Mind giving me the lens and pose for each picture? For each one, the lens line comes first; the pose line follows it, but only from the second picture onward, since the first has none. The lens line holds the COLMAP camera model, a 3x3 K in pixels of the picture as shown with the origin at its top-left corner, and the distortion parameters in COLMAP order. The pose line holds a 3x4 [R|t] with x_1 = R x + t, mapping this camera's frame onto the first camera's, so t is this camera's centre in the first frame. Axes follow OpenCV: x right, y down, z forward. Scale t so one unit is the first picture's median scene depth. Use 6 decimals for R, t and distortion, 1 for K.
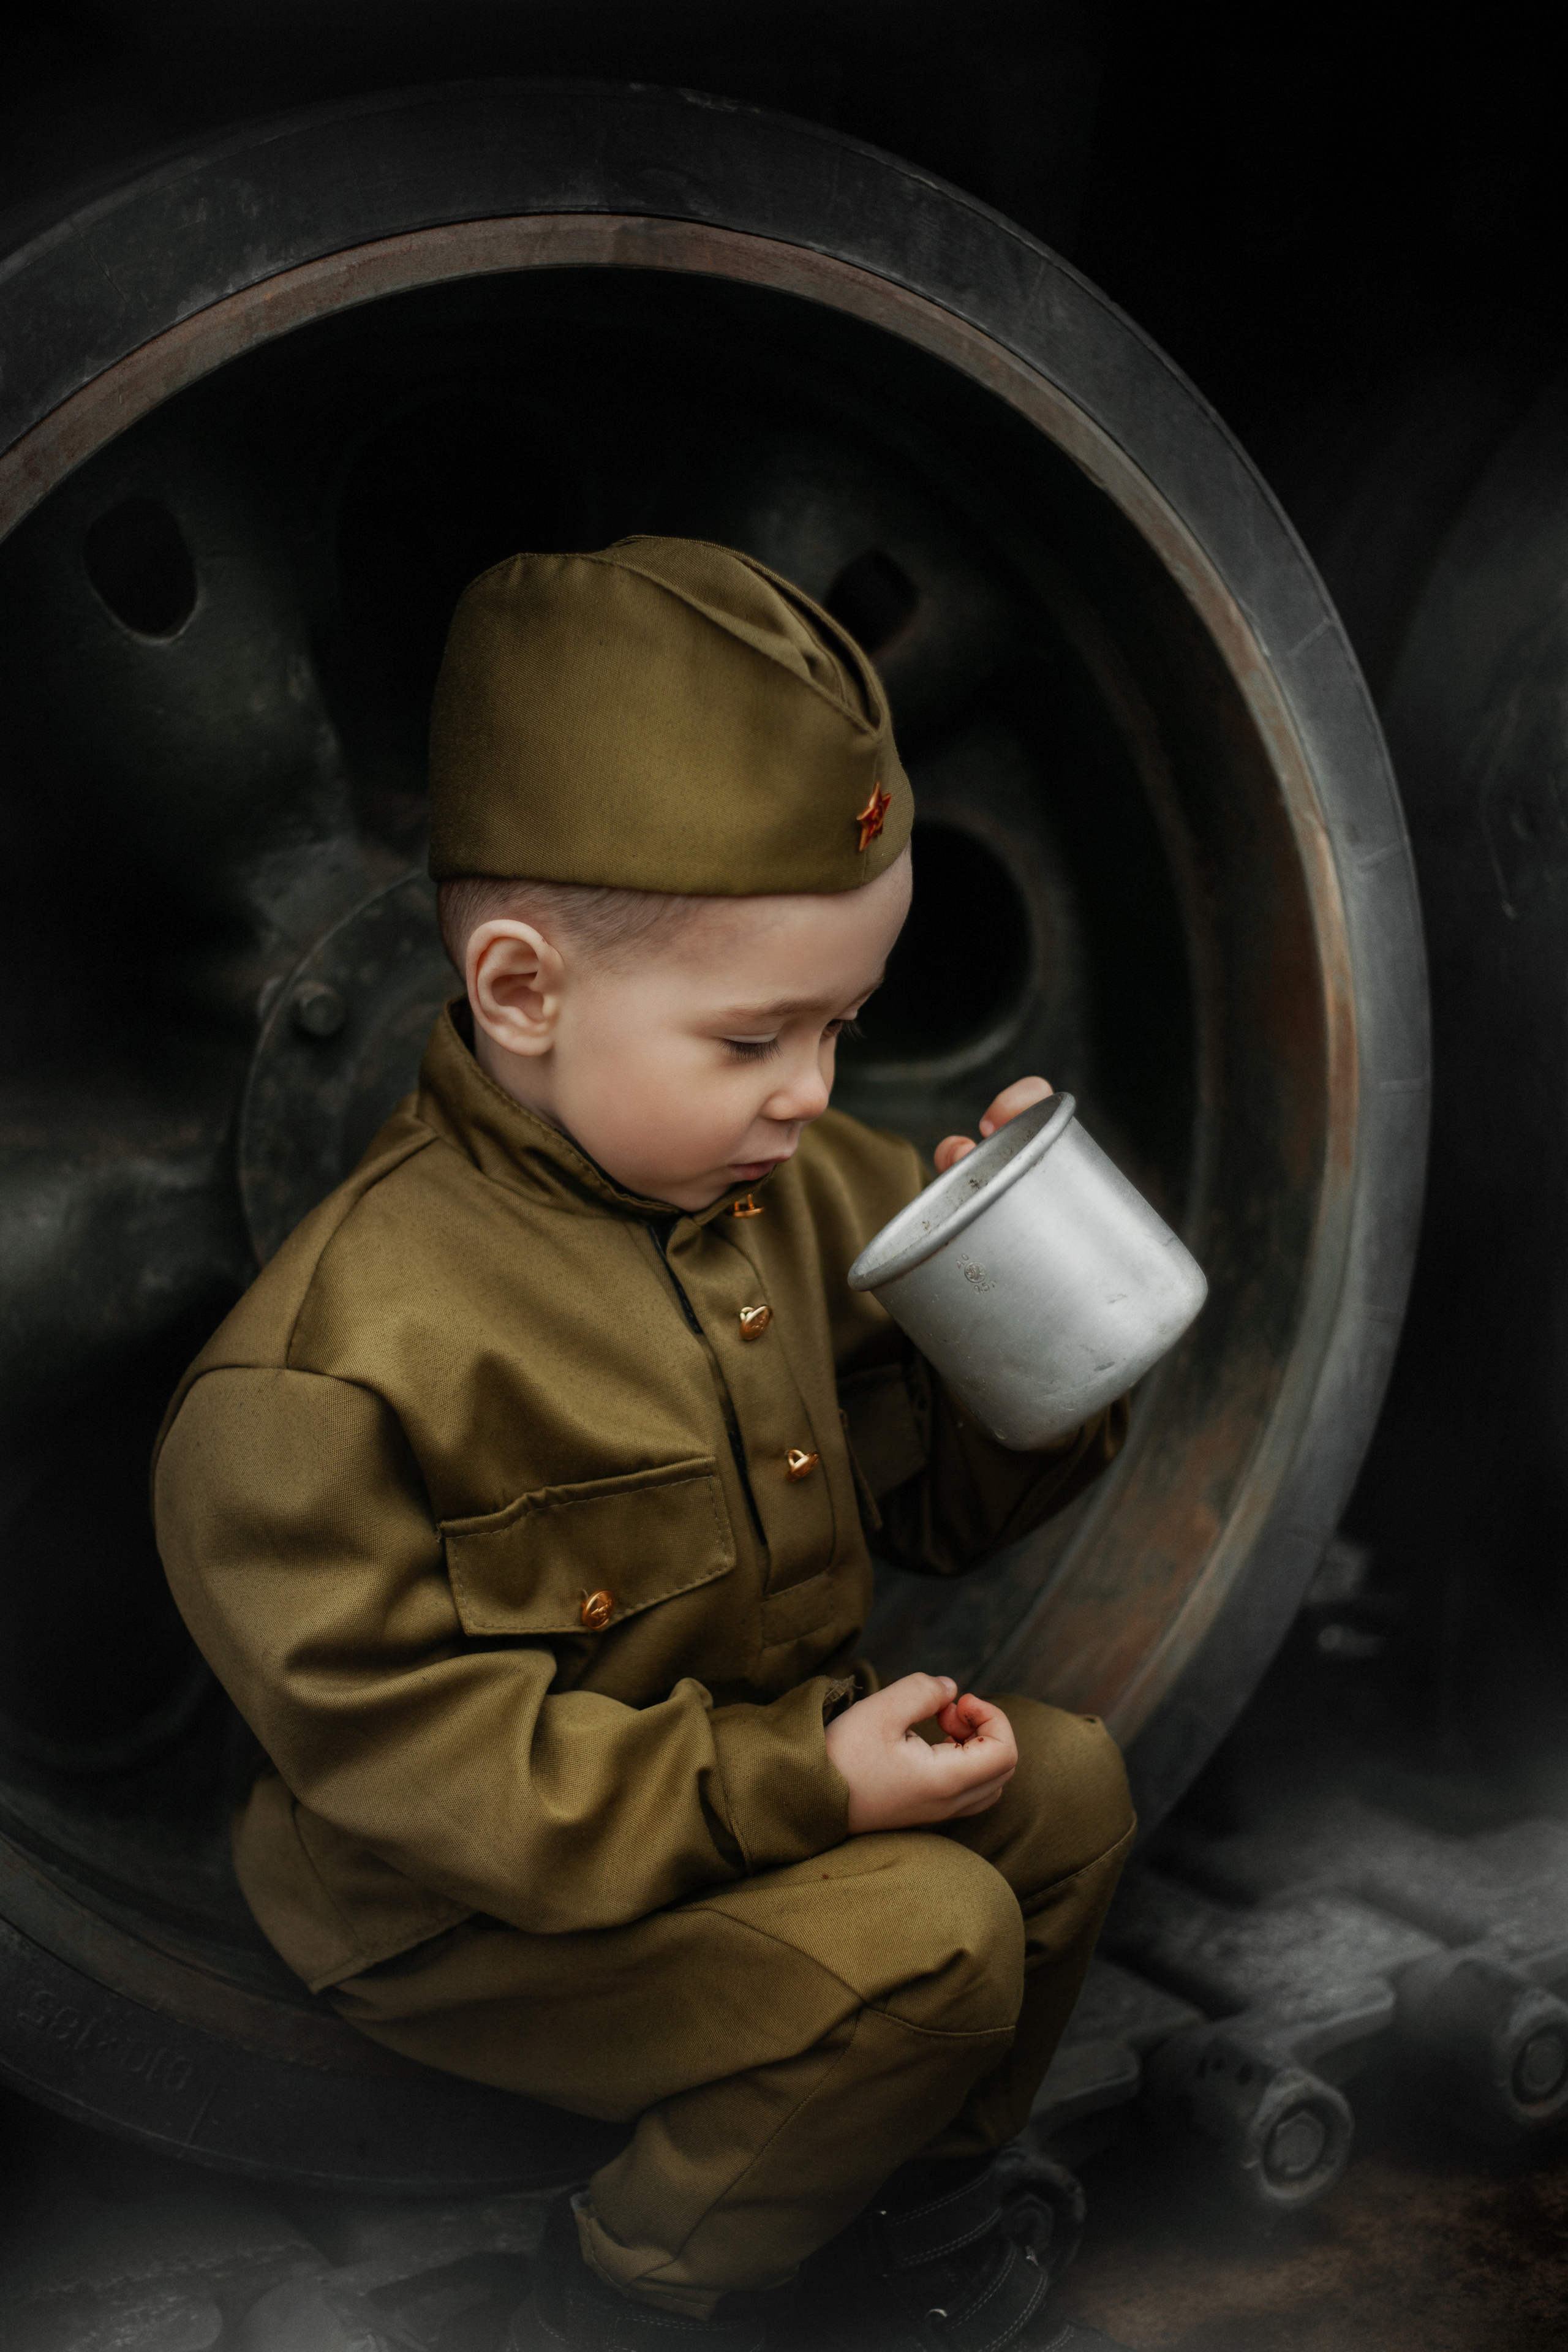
lens RADIAL K [[3430.3, 0, 784.0], [0, 3430.3, 1176.0], [0, 0, 1]] dist [-0.105901, 0.050049]
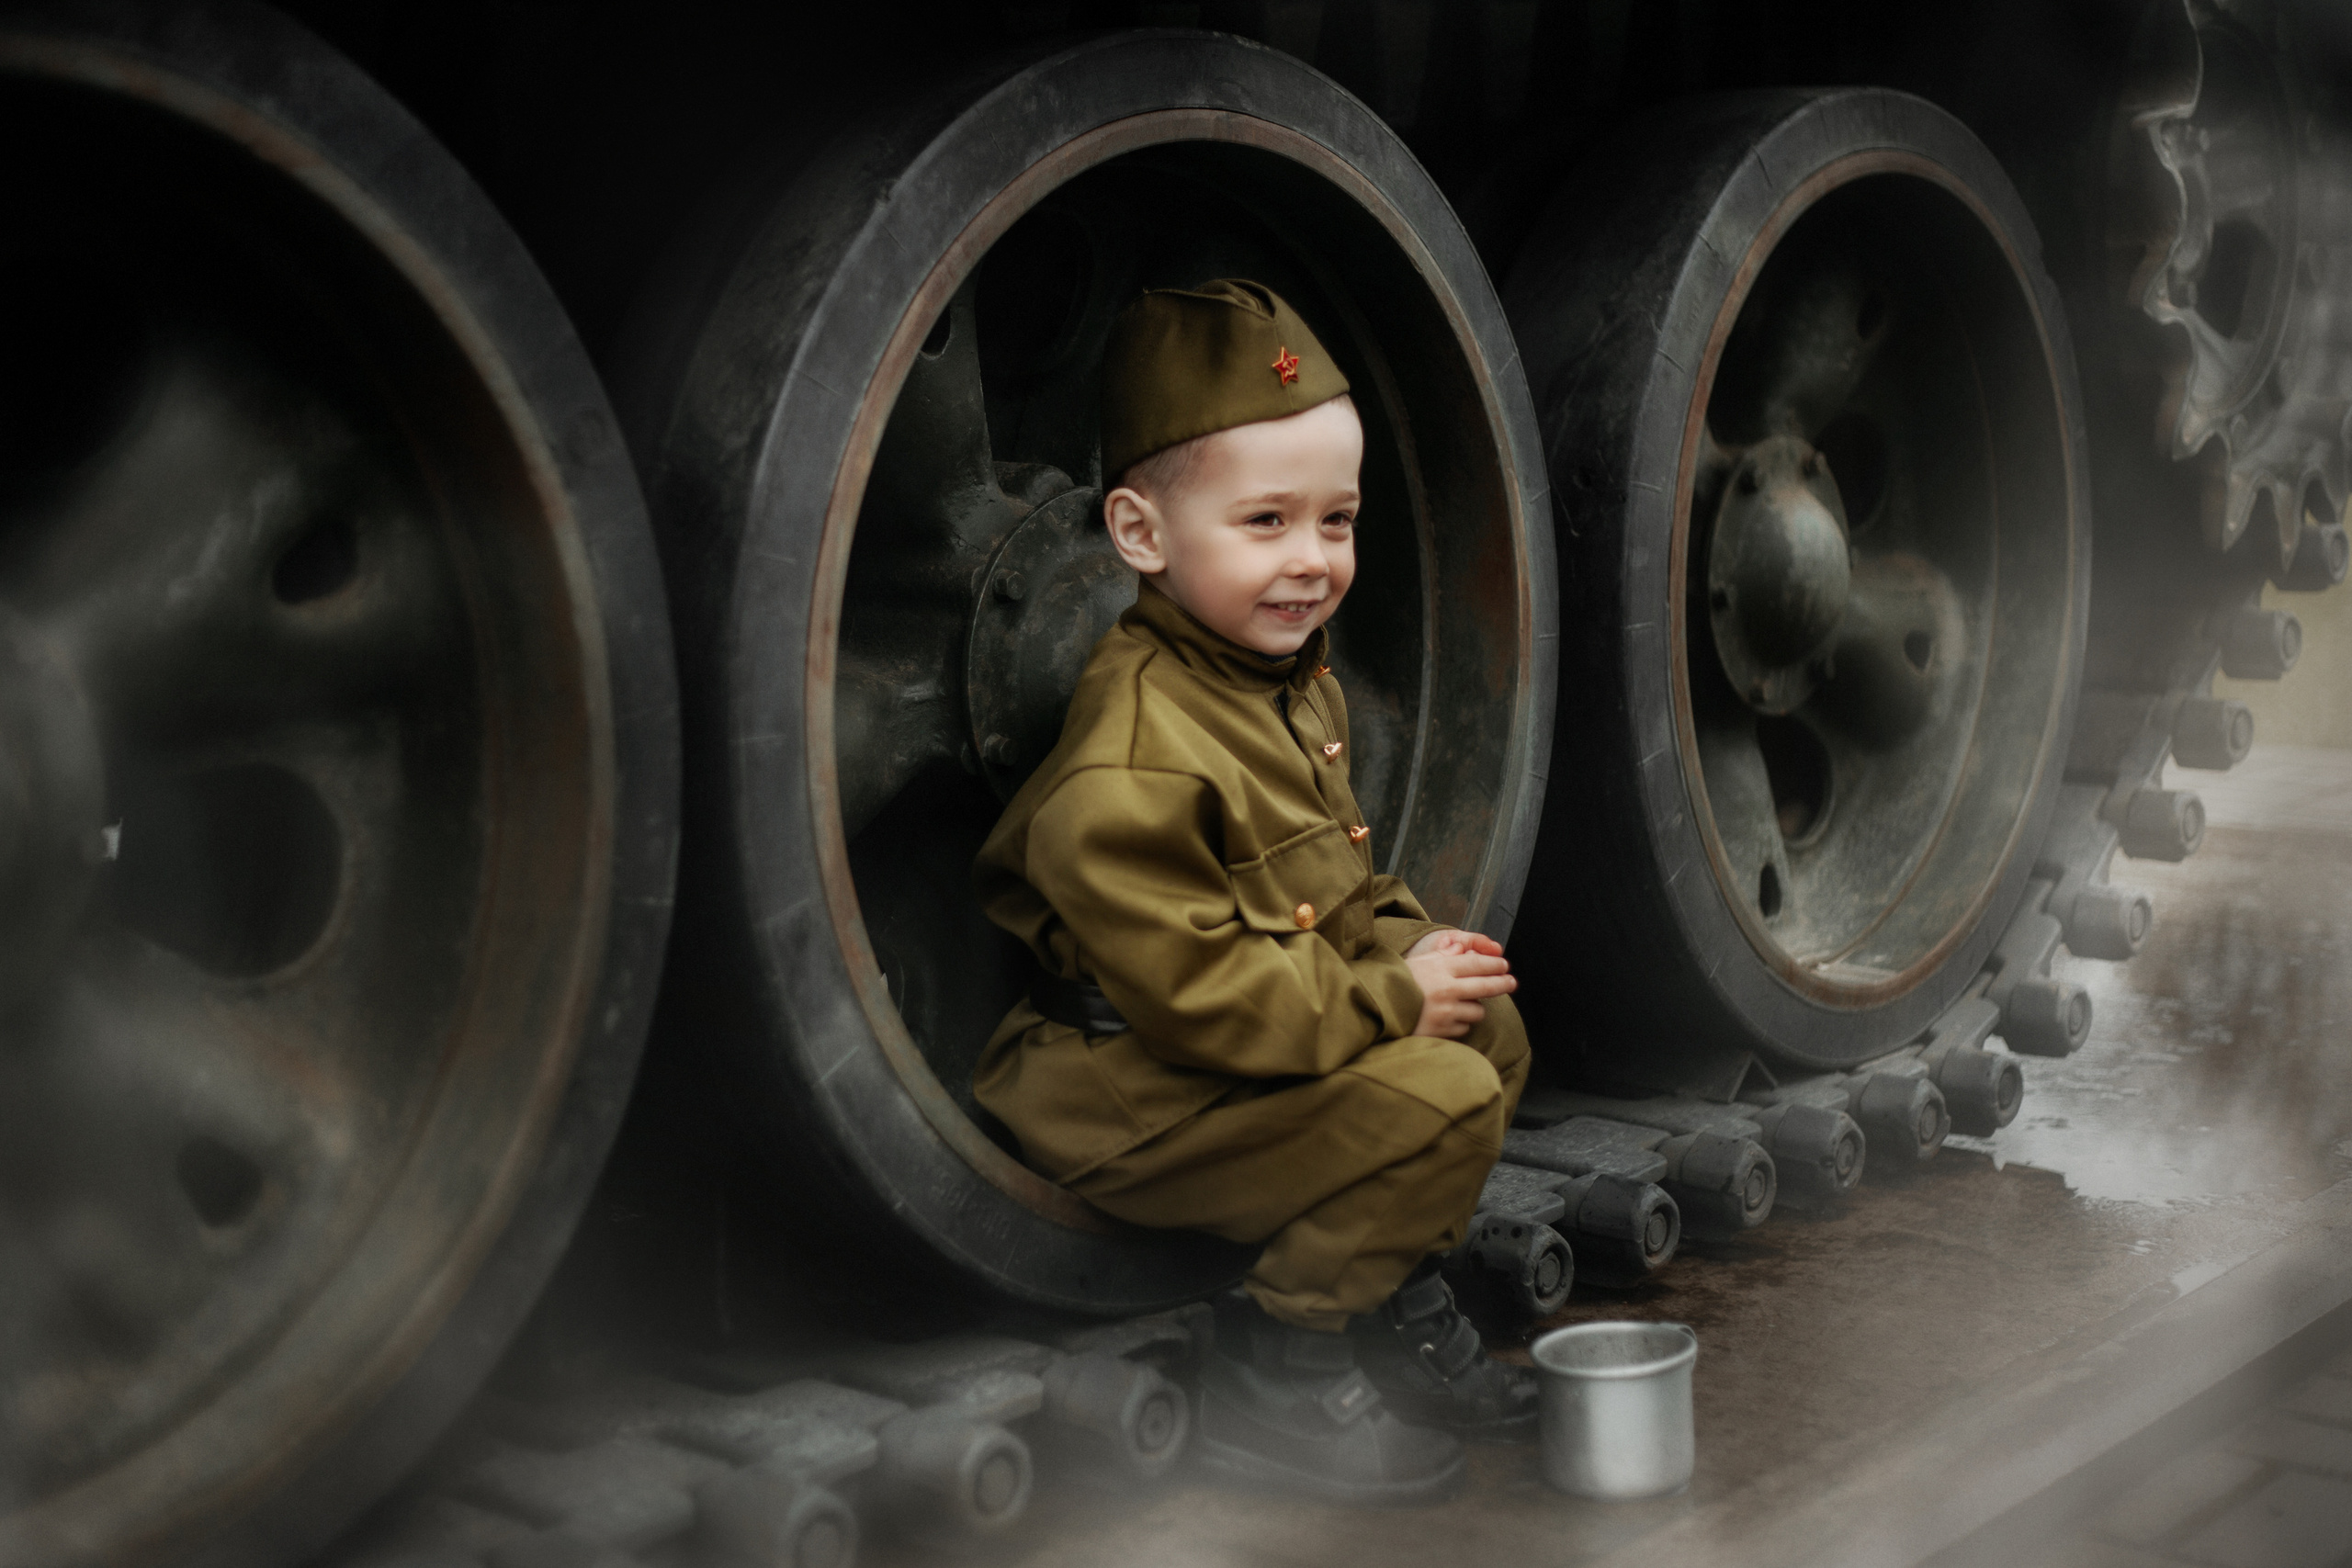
lens RADIAL K [[3394.1, 0, 1176.0], [0, 3394.1, 784.0], [0, 0, 1]] dist [-0.053139, -0.045425]
pose [[0.944584, -0.031373, 0.326768, -0.590031], [0.045068, 0.998391, -0.034423, 0.104654], [-0.325162, 0.047242, 0.944478, -0.541030]]
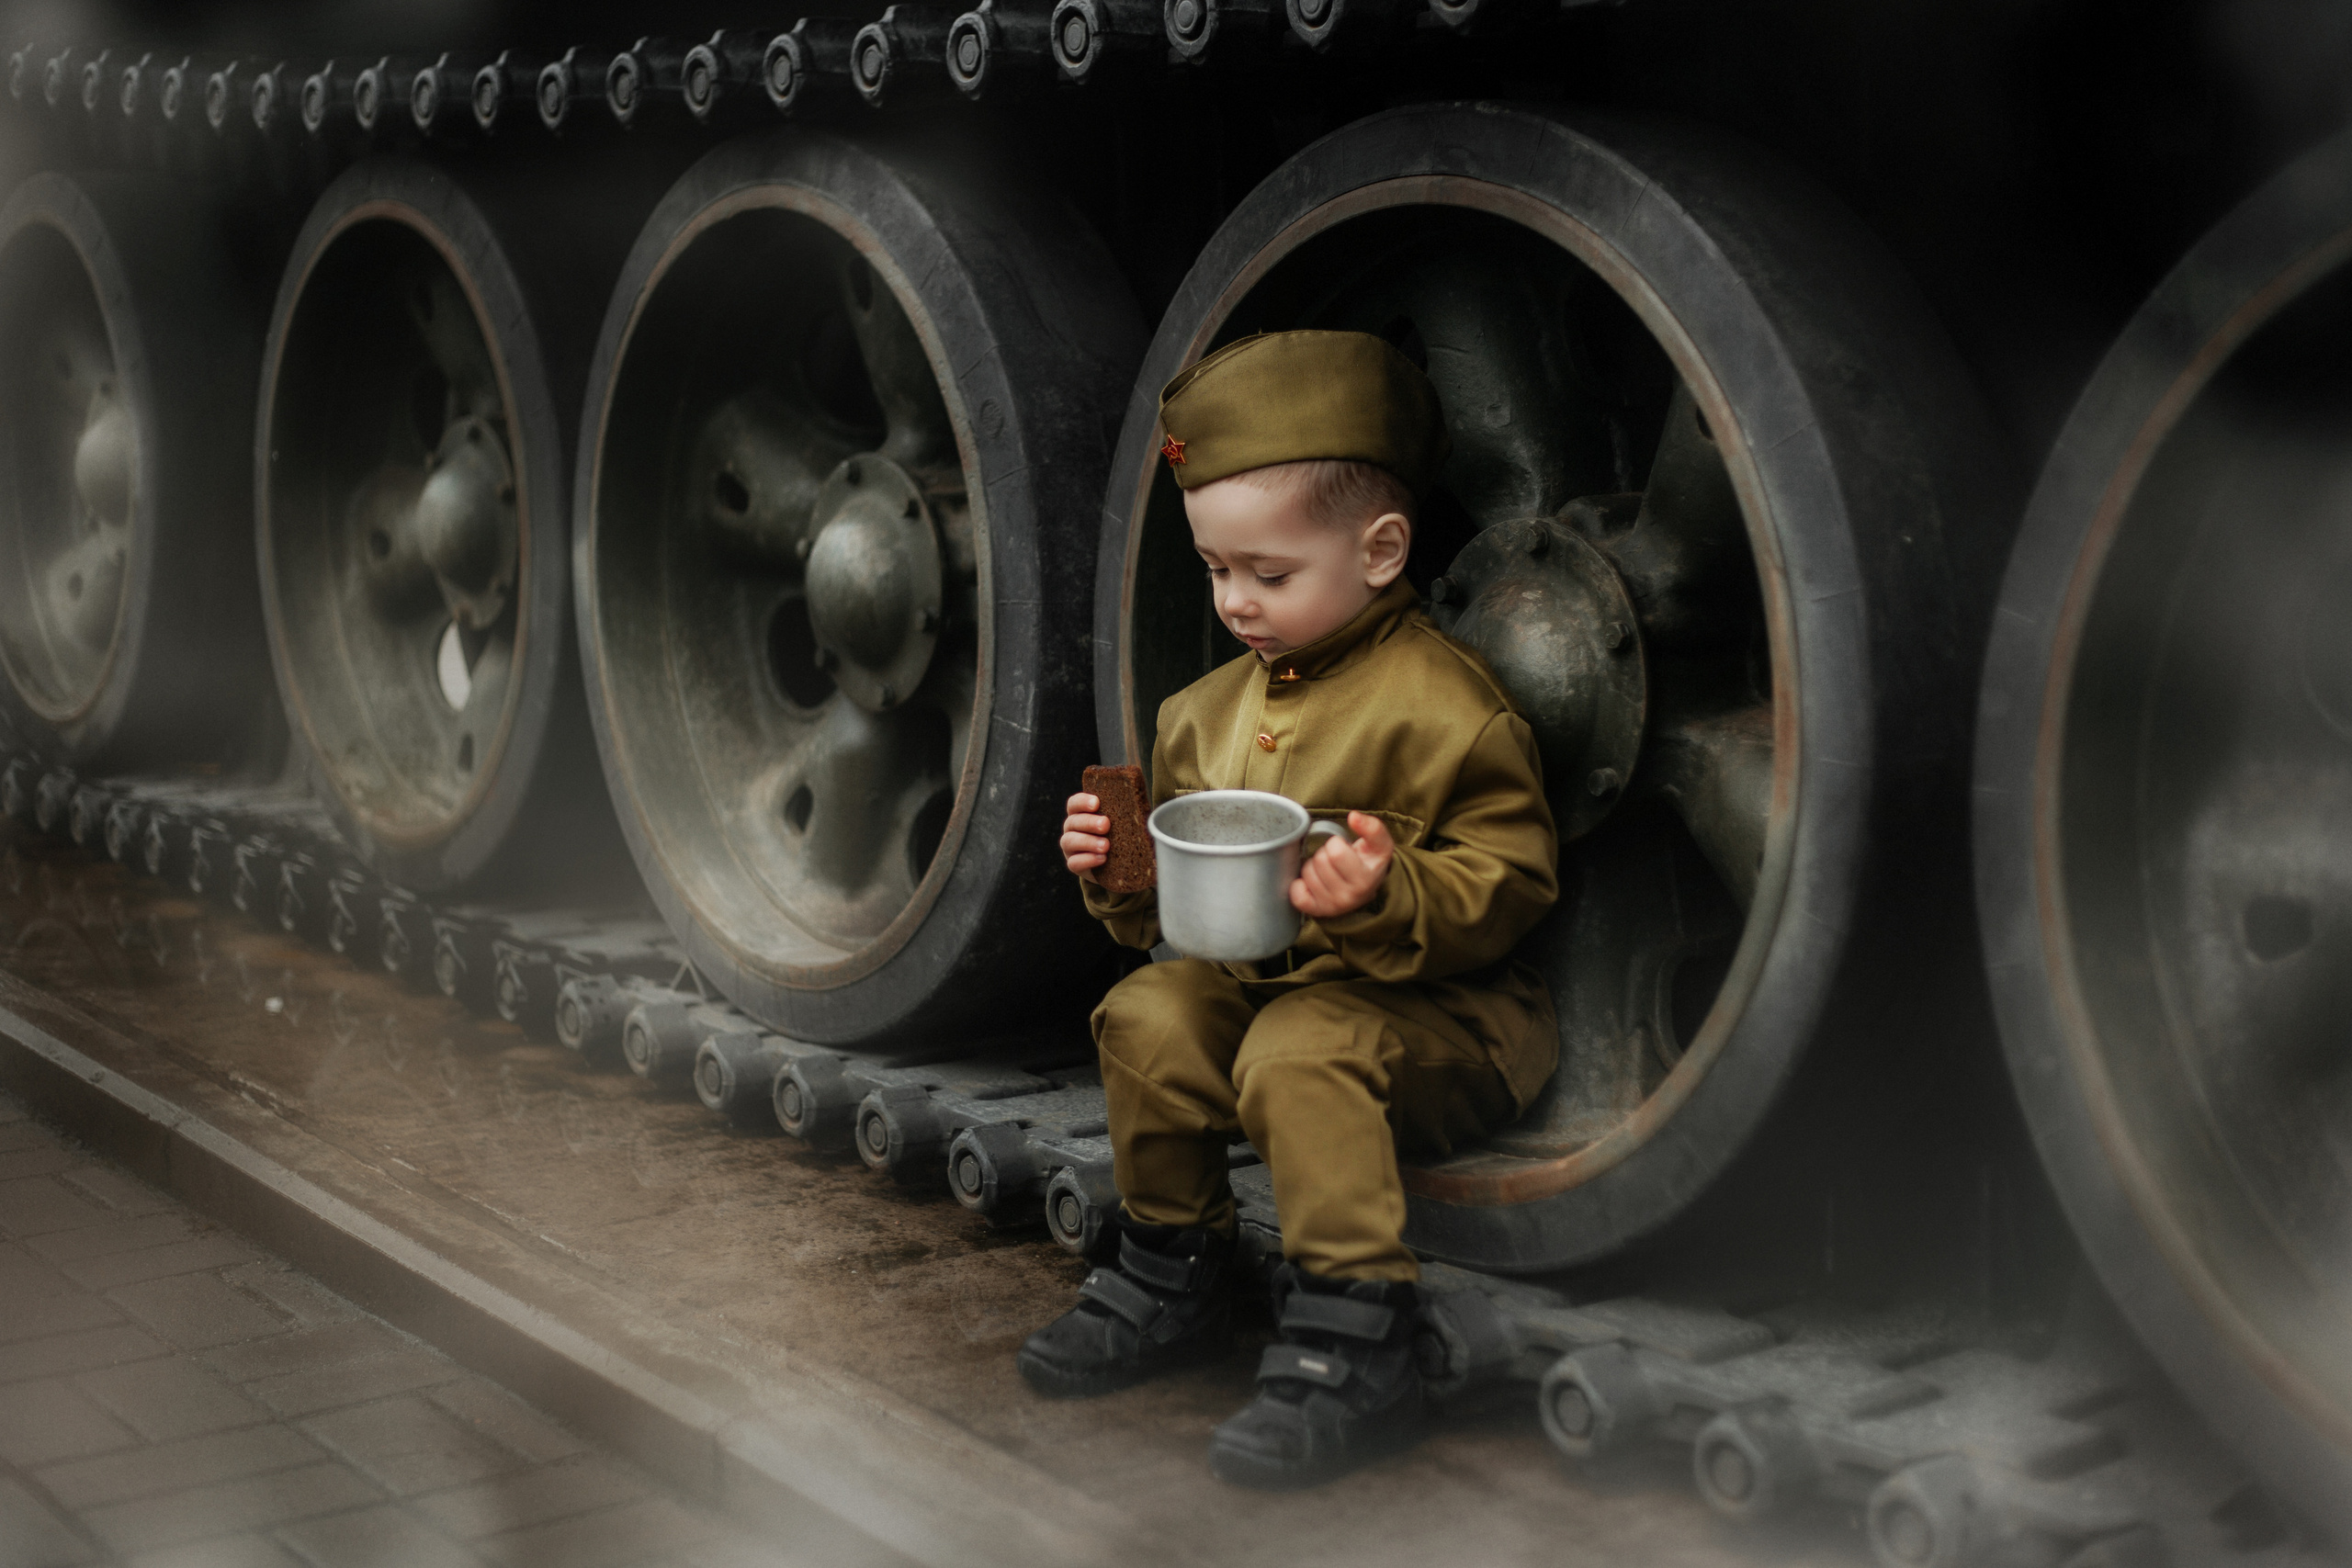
lens RADIAL K [[3429.9, 0, 1176.0], [0, 3429.9, 784.0], [0, 0, 1]] dist [-0.105901, 0.050049]
pose [[0.107923, 0.174725, -0.978685, 1.703309], [-0.176745, 0.972124, 0.154063, -0.207669], [0.978322, 0.156351, 0.135797, 0.618225]]
